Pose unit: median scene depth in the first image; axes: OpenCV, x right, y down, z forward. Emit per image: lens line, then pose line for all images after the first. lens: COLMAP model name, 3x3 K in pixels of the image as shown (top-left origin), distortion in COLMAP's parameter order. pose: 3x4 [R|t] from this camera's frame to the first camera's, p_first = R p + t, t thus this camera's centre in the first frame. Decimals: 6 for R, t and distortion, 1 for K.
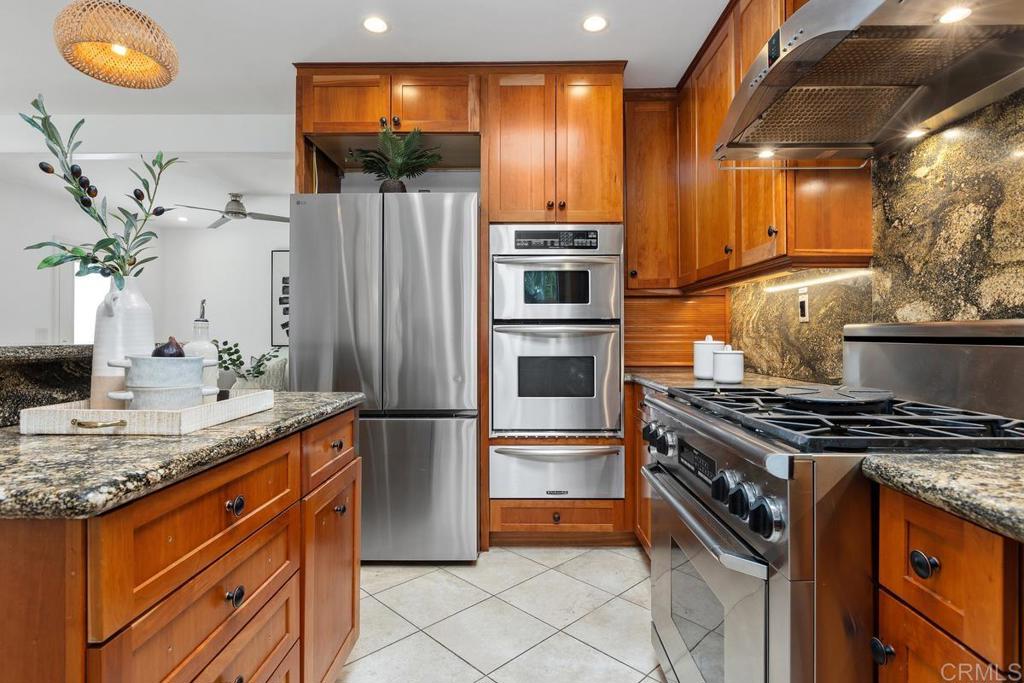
lens RADIAL K [[524.1, 0, 512.9], [0, 524.1, 330.7], [0, 0, 1]] dist [-0.002741, -0.000506]
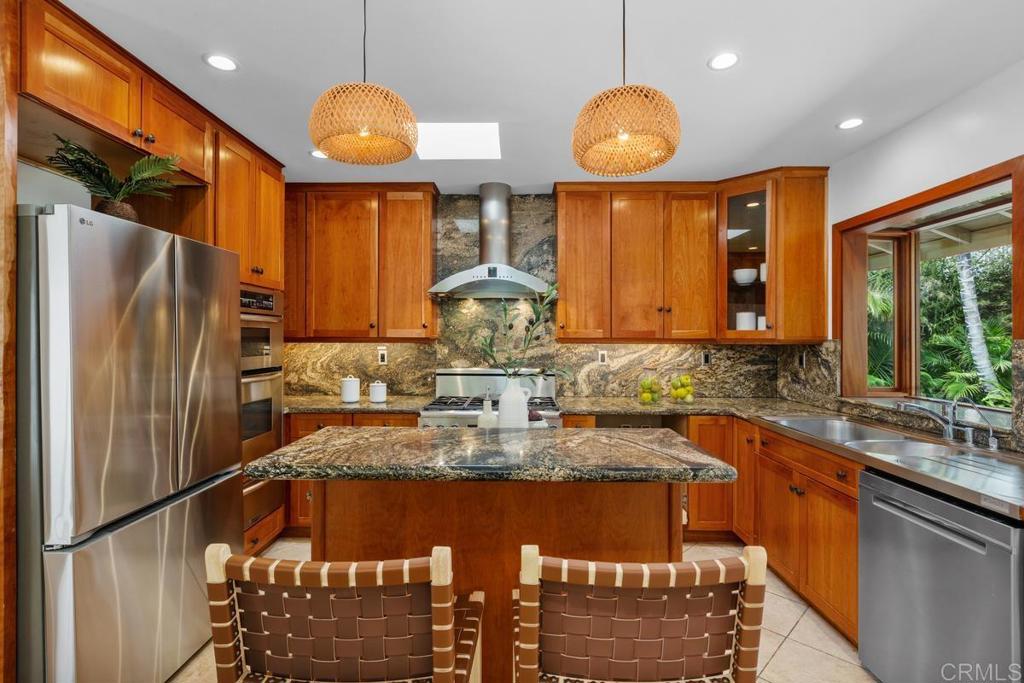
lens RADIAL K [[486.3, 0, 512.4], [0, 486.3, 338.0], [0, 0, 1]] dist [0.000124, 0.000223]
pose [[-0.001692, -0.001639, 0.999997, -1.562228], [-0.012209, 0.999924, 0.001618, -0.157981], [-0.999924, -0.012206, -0.001712, 0.693692]]
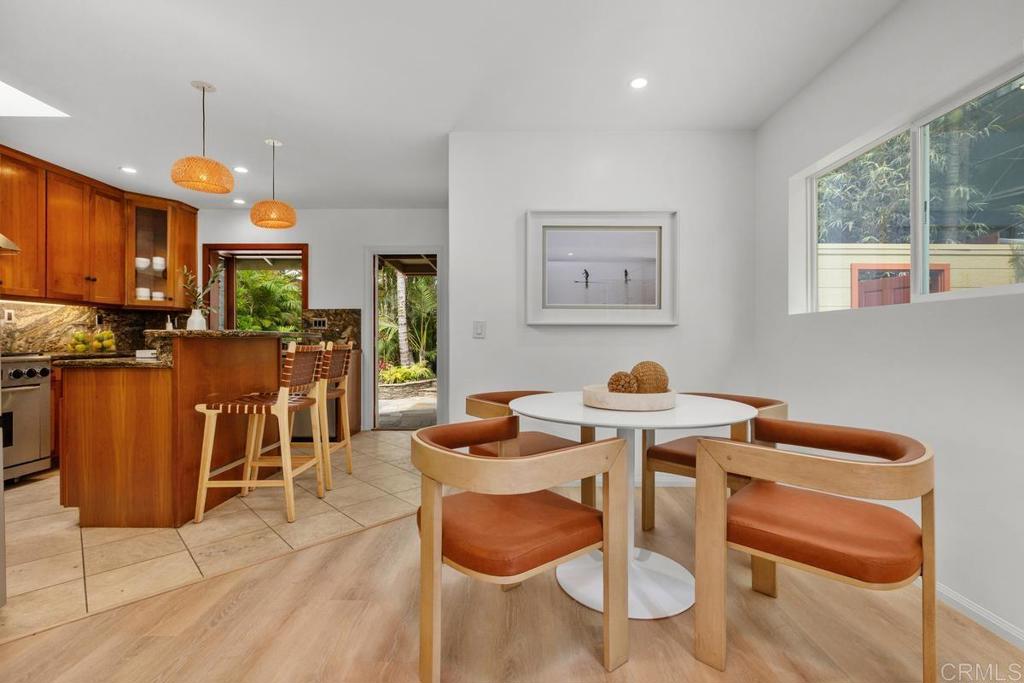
lens RADIAL K [[457.2, 0, 514.7], [0, 457.2, 338.0], [0, 0, 1]] dist [-0.000009, 0.000033]
pose [[-0.999960, -0.002624, -0.008522, -1.763018], [-0.002511, 0.999909, -0.013248, 0.061984], [0.008556, -0.013226, -0.999876, 2.530416]]
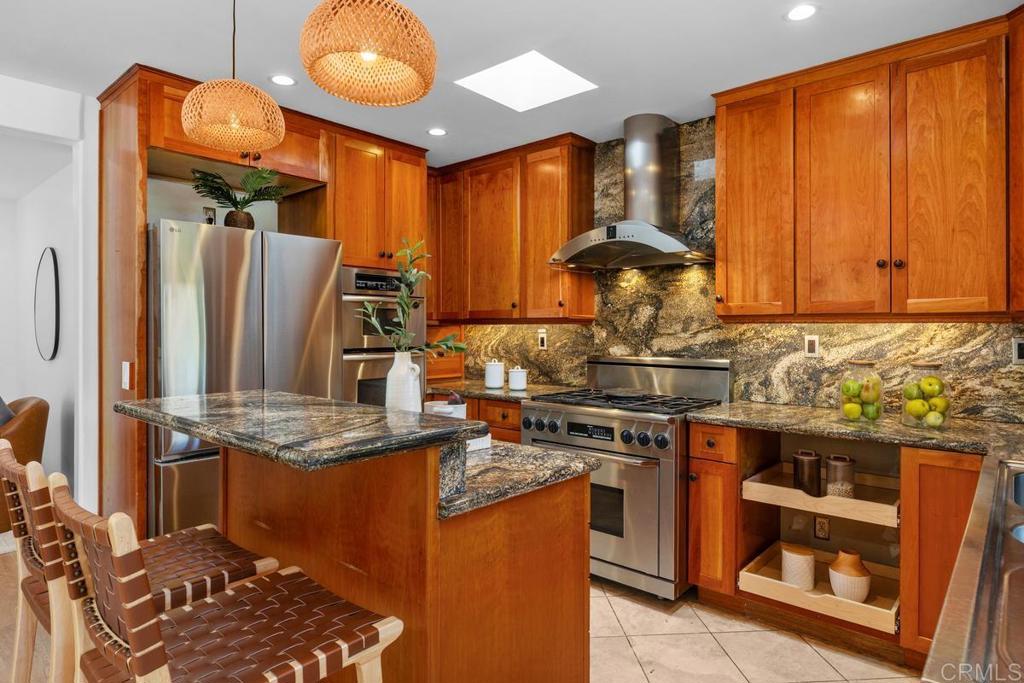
lens RADIAL K [[591.5, 0, 508.4], [0, 591.5, 328.5], [0, 0, 1]] dist [-0.000273, -0.000087]
pose [[0.651268, 0.000282, 0.758847, -1.236413], [-0.008012, 0.999947, 0.006505, -0.124338], [-0.758805, -0.010316, 0.651236, -0.194486]]
